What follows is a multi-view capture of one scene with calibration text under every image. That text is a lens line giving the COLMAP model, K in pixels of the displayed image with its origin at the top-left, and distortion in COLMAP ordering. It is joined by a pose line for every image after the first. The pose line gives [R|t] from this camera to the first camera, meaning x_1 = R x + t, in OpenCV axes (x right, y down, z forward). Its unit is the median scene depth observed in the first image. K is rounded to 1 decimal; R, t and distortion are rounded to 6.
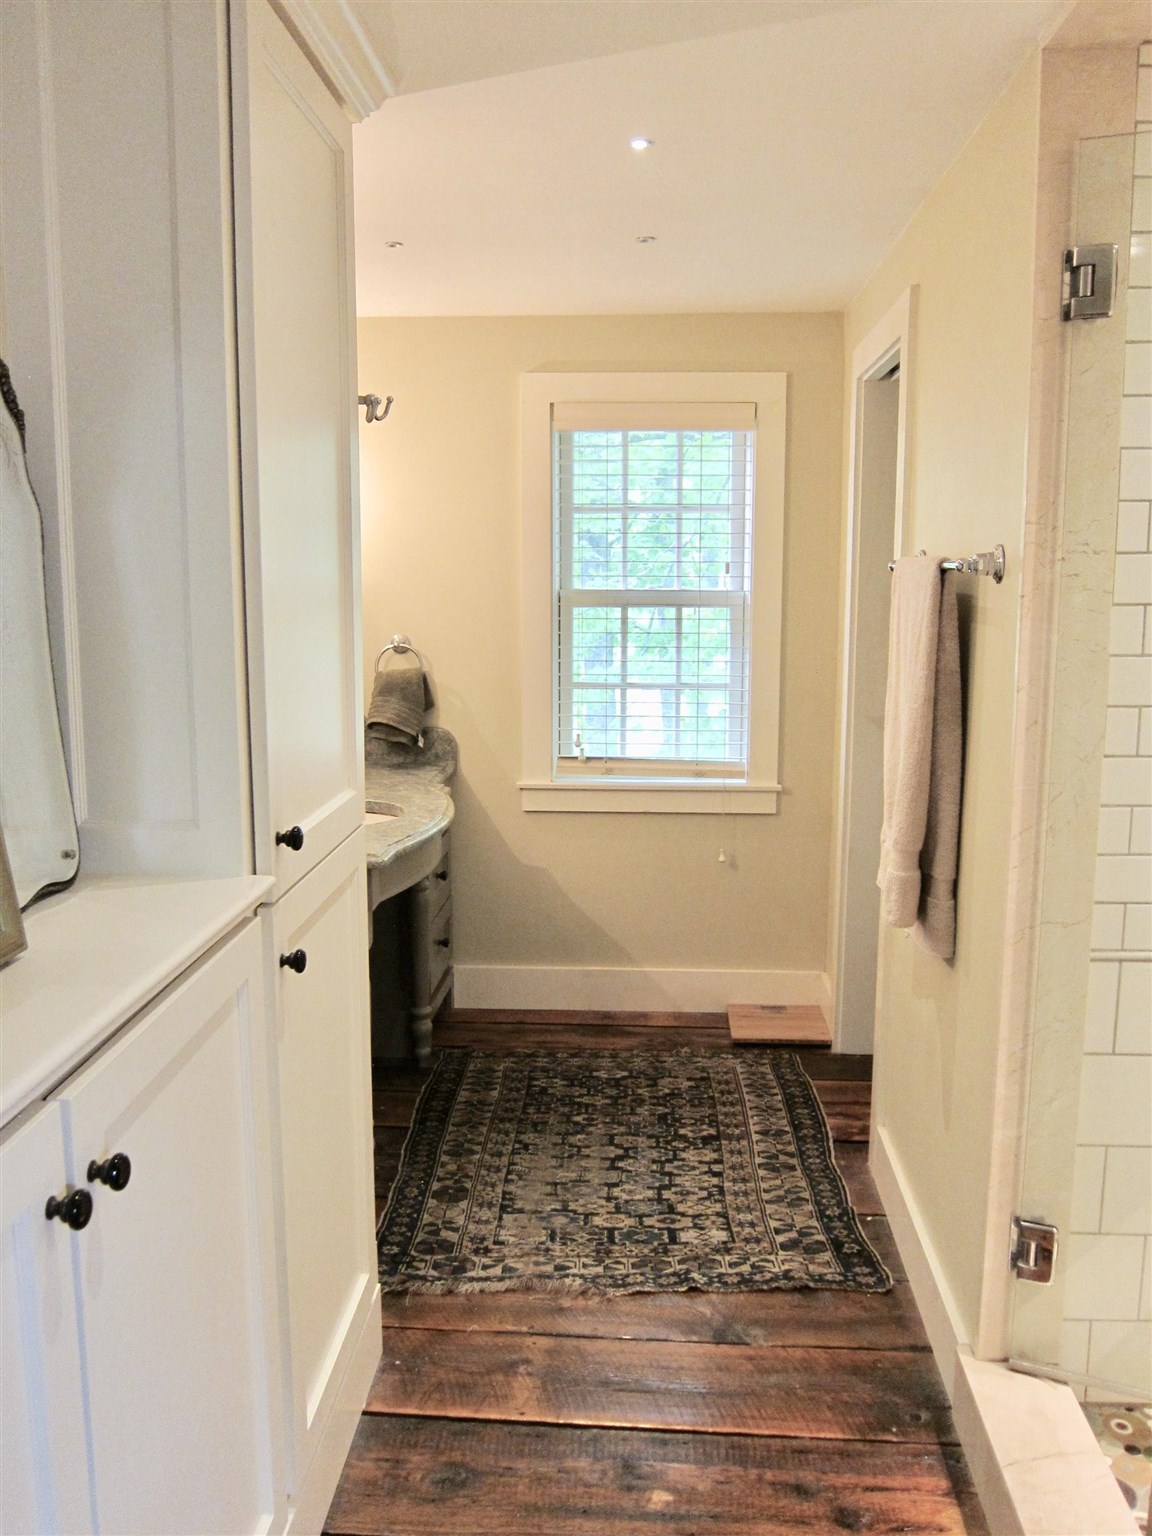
lens RADIAL K [[1286.0, 0, 574.9], [0, 1286.0, 768.2], [0, 0, 1]] dist [-0.060189, 0.018112]
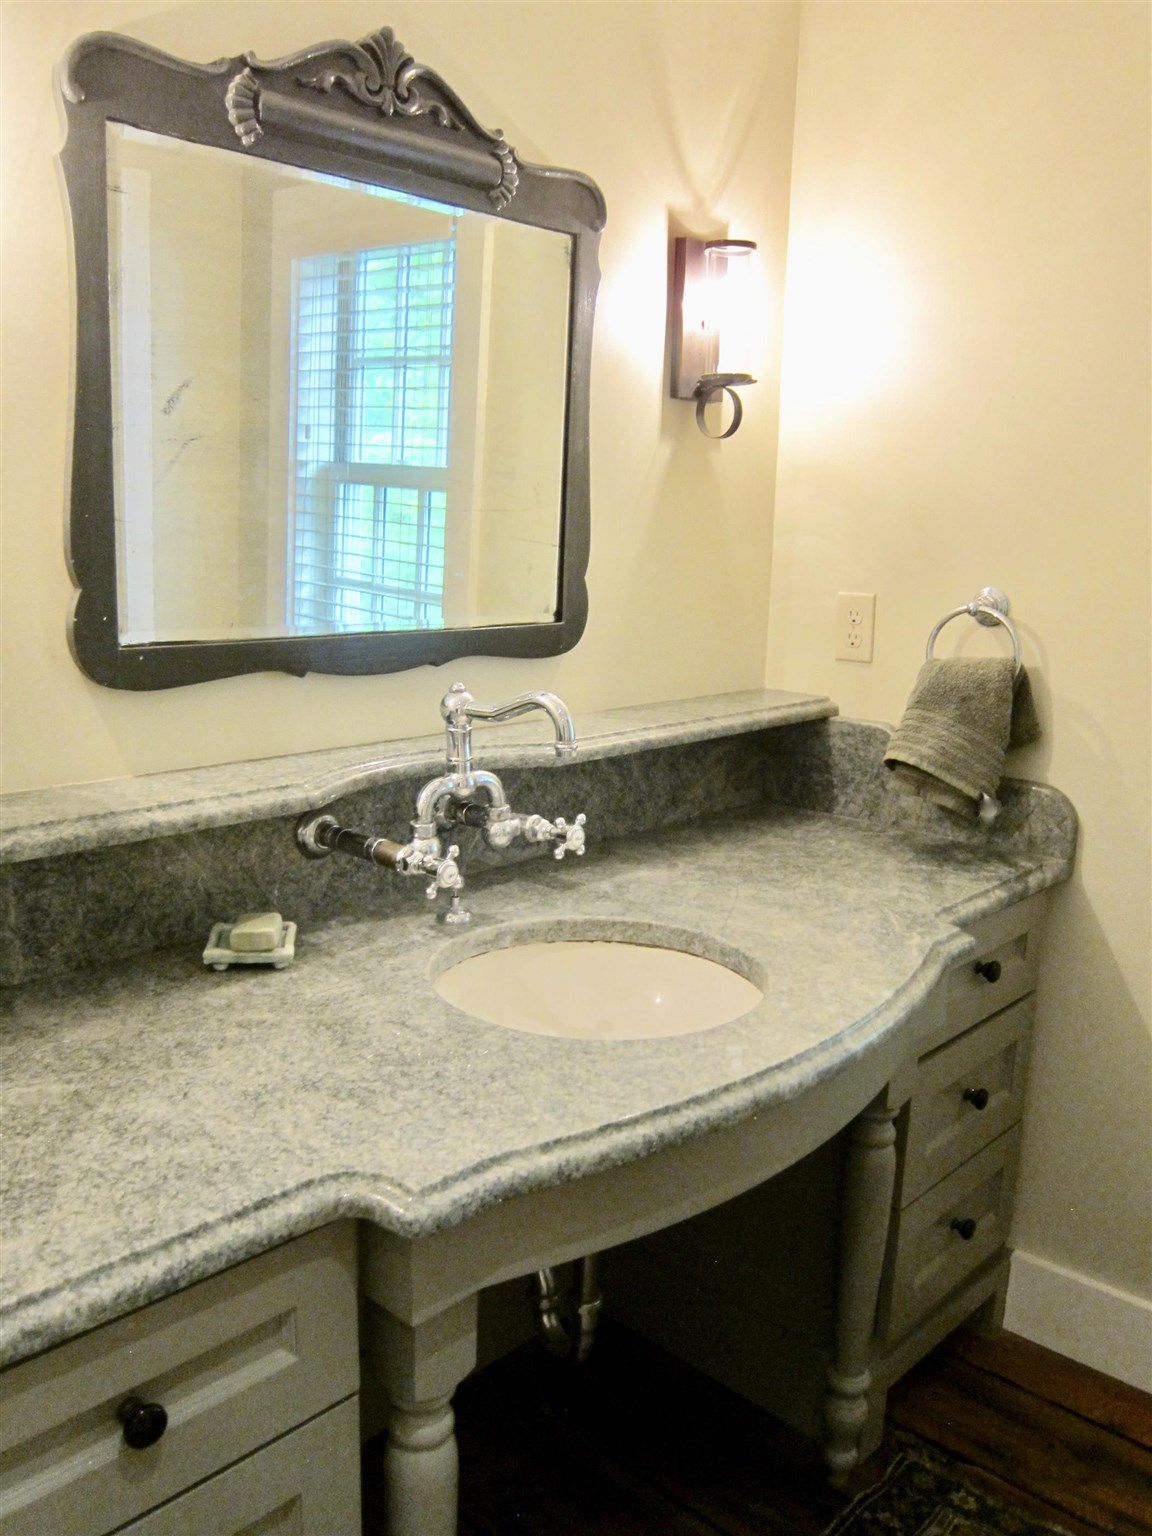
lens RADIAL K [[1286.0, 0, 579.0], [0, 1286.0, 768.5], [0, 0, 1]] dist [-0.060189, 0.018112]
pose [[0.775889, 0.151157, -0.612493, 0.051873], [-0.127801, 0.988402, 0.082032, -0.055687], [0.617788, 0.014629, 0.786208, 0.519553]]
